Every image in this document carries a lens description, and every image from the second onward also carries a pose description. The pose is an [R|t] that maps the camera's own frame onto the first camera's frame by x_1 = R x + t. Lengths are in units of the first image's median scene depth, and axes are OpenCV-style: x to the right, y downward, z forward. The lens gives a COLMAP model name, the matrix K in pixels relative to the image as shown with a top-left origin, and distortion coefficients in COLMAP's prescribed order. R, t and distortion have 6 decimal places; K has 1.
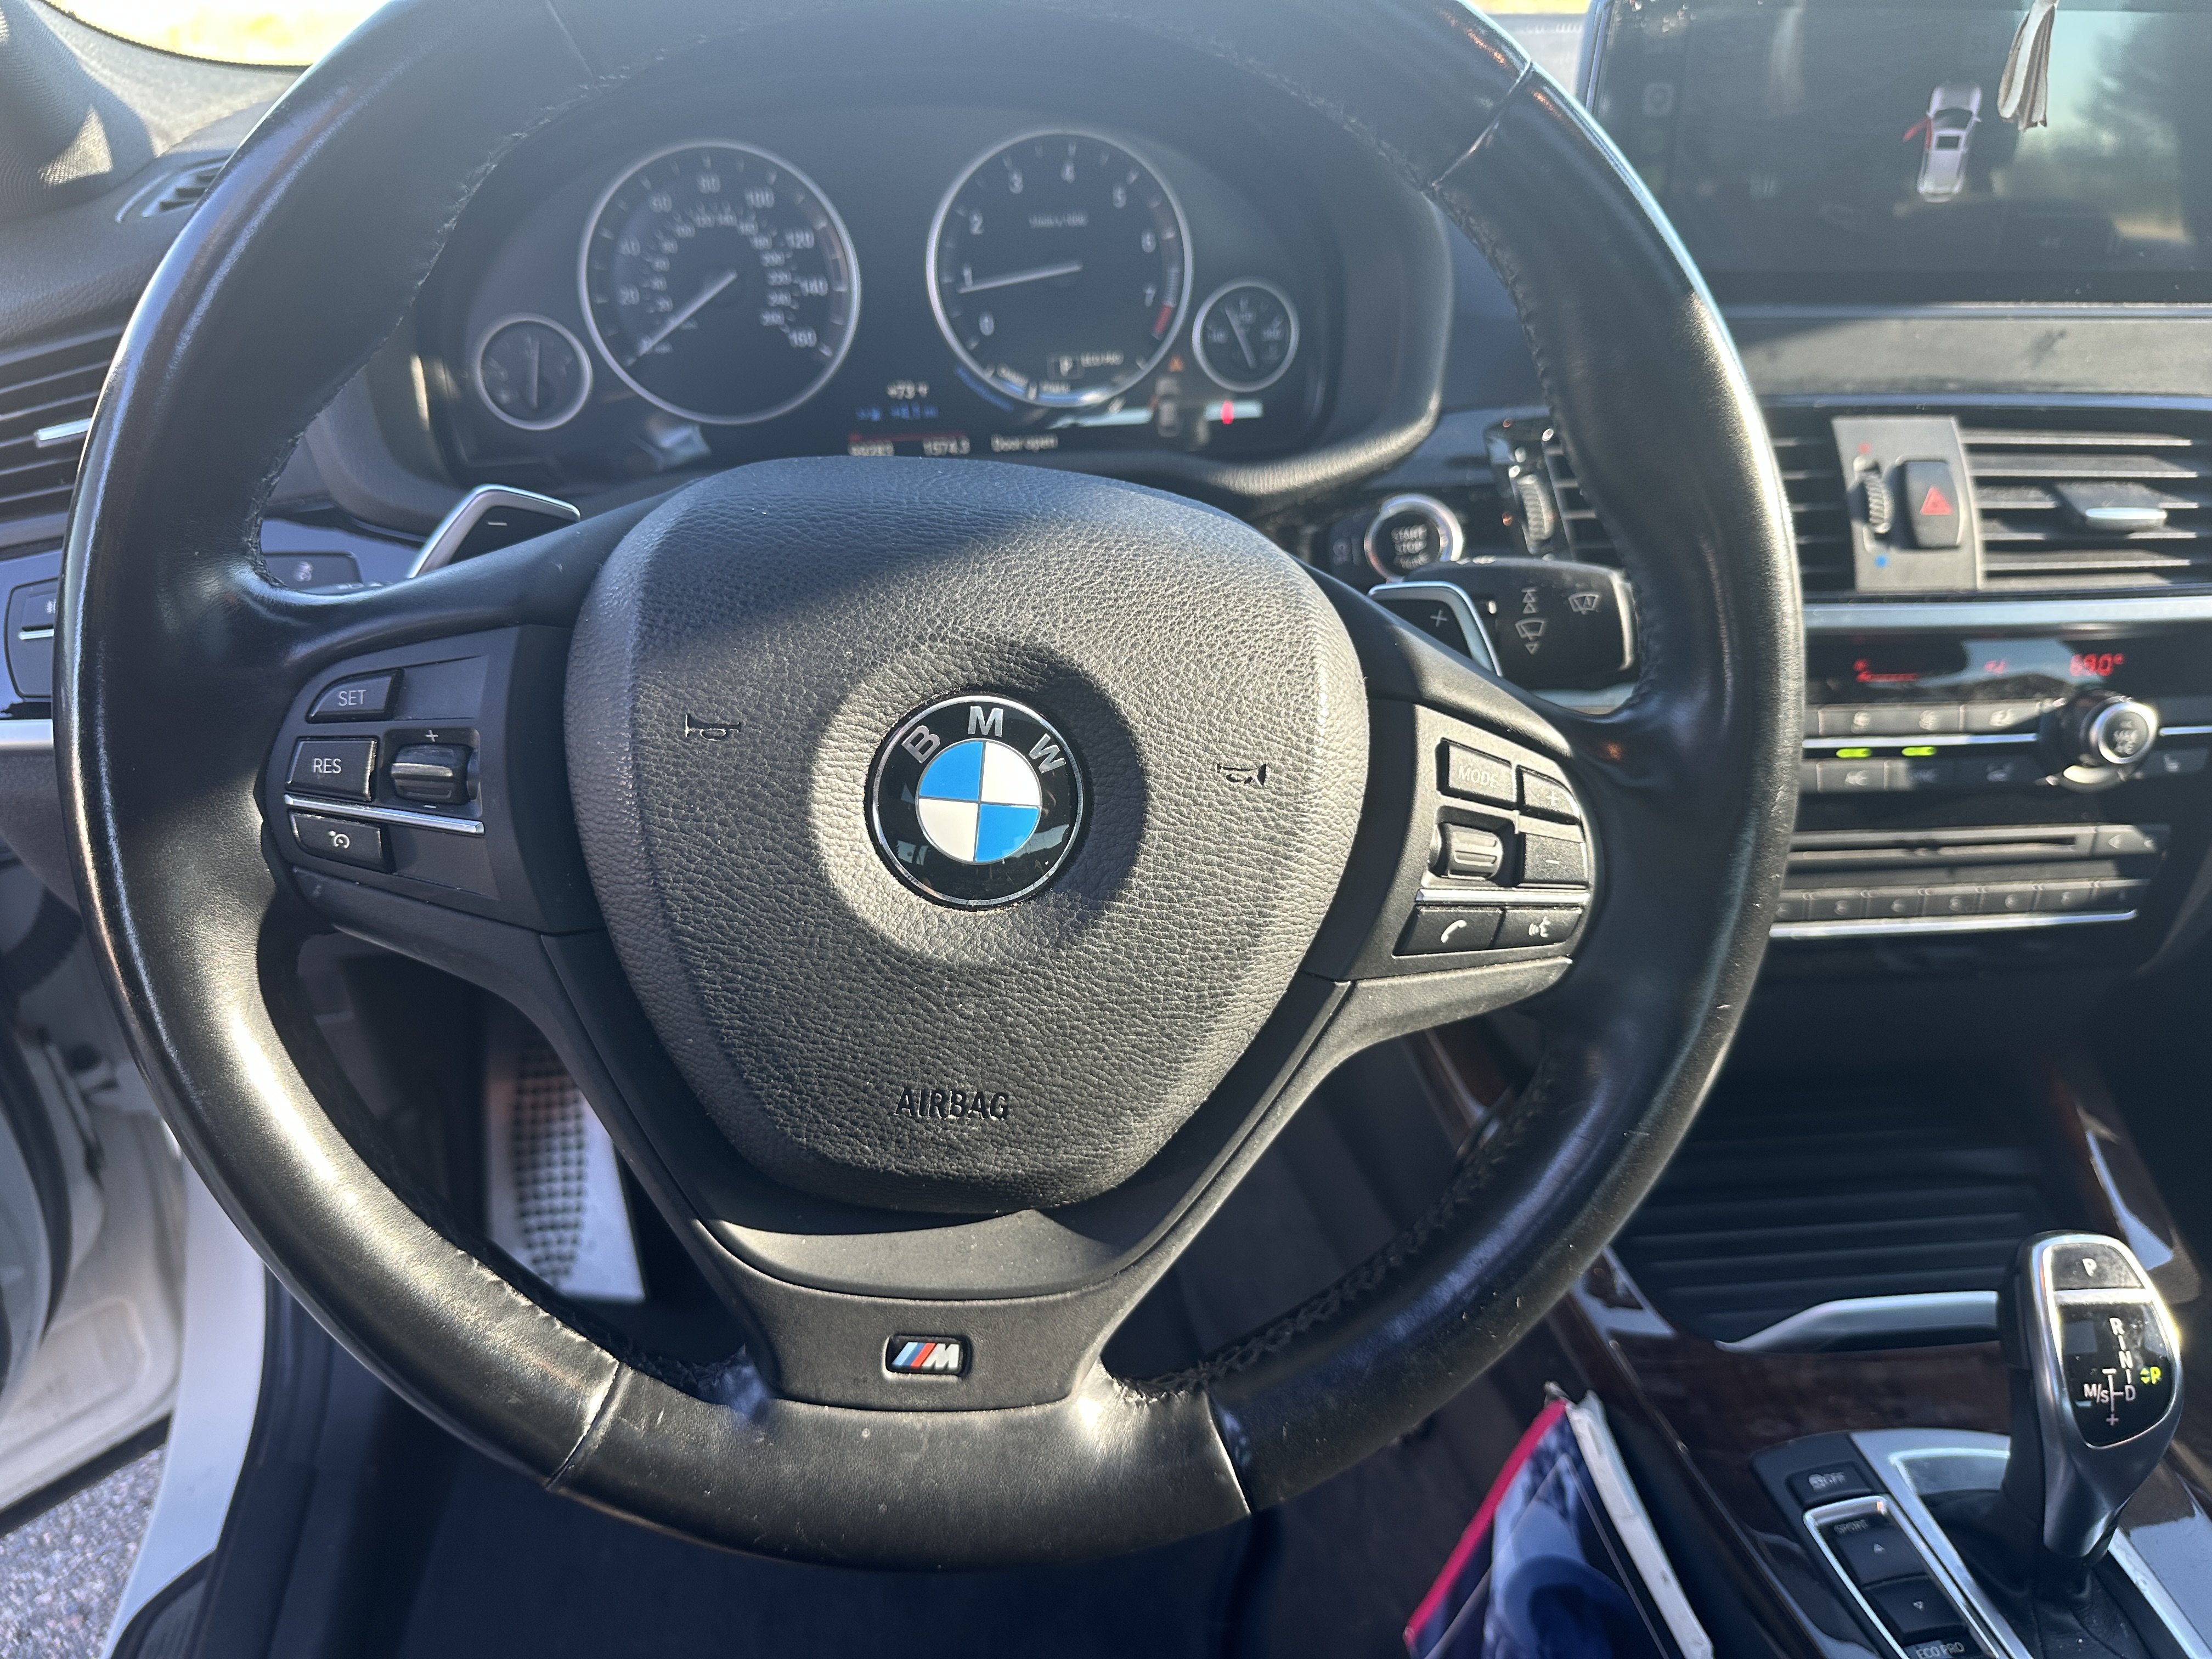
lens RADIAL K [[1631.5, 0, 1106.0], [0, 1631.5, 829.5], [0, 0, 1]] dist [0.001120, -0.004876]
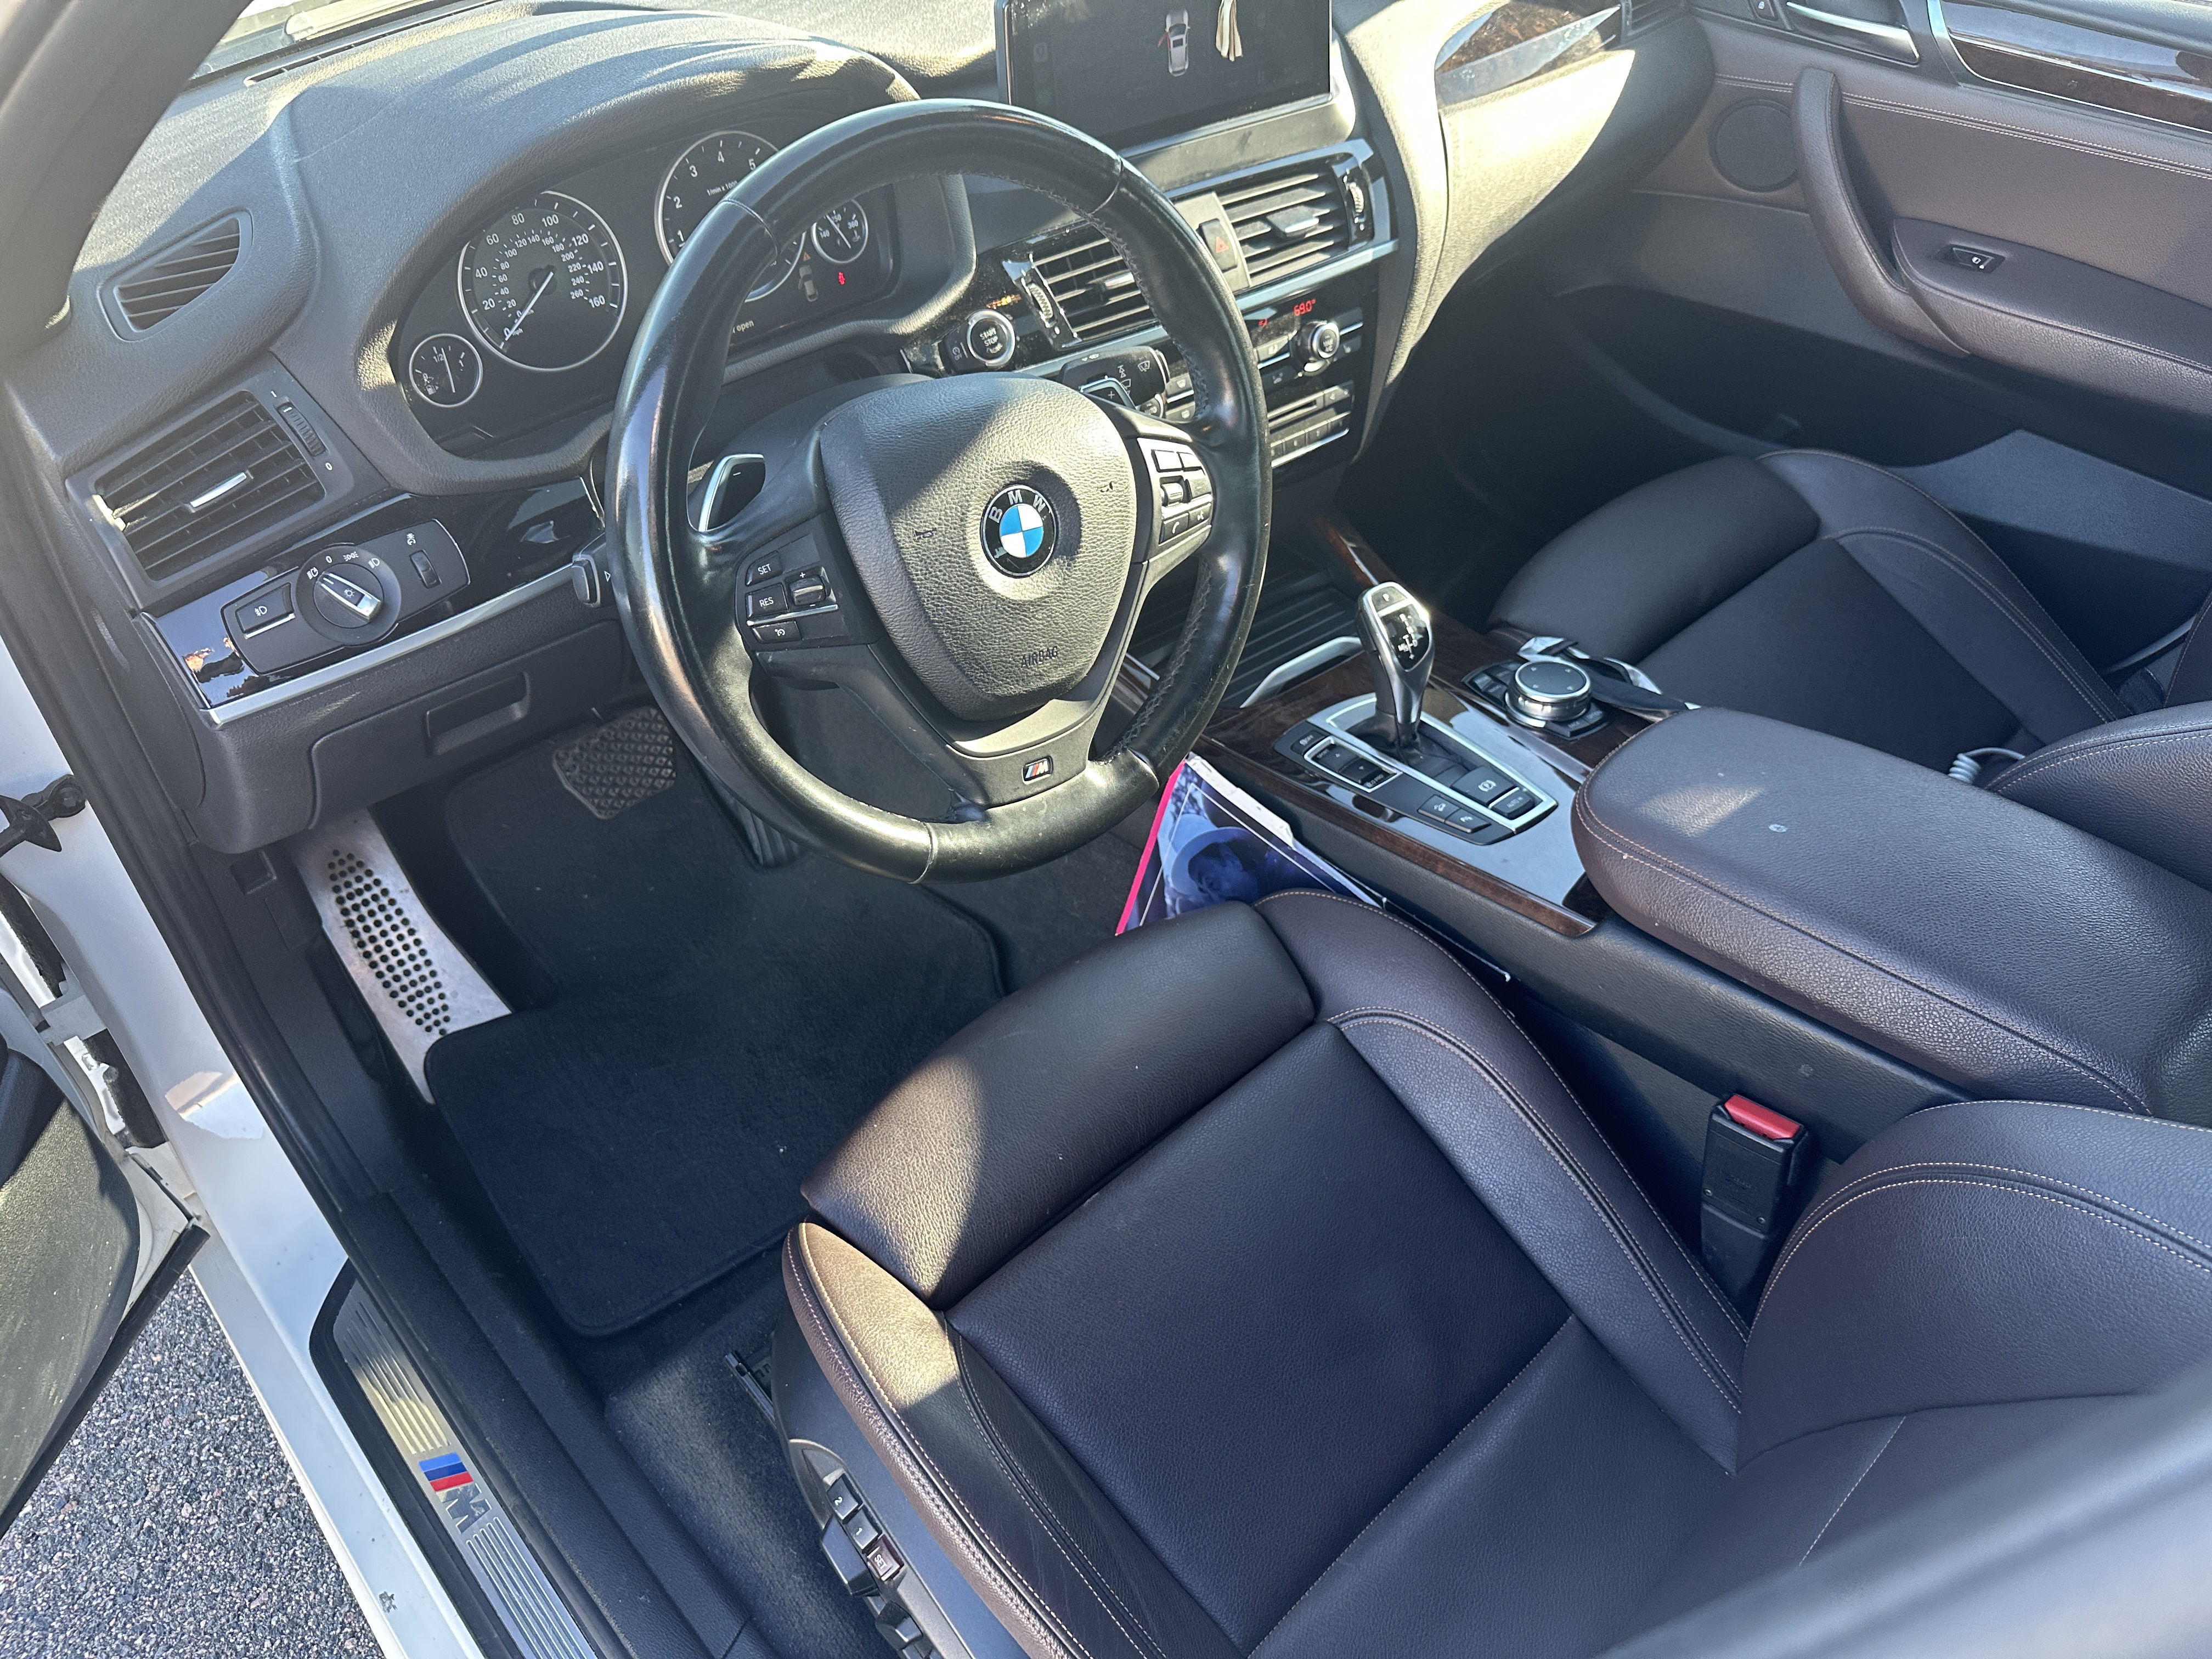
lens RADIAL K [[1527.6, 0, 1104.7], [0, 1527.6, 881.8], [0, 0, 1]] dist [0.072827, -0.158270]
pose [[0.846091, -0.387425, 0.366104, -0.579084], [0.284862, 0.909162, 0.303774, -0.114579], [-0.450537, -0.152731, 0.879596, -0.663034]]
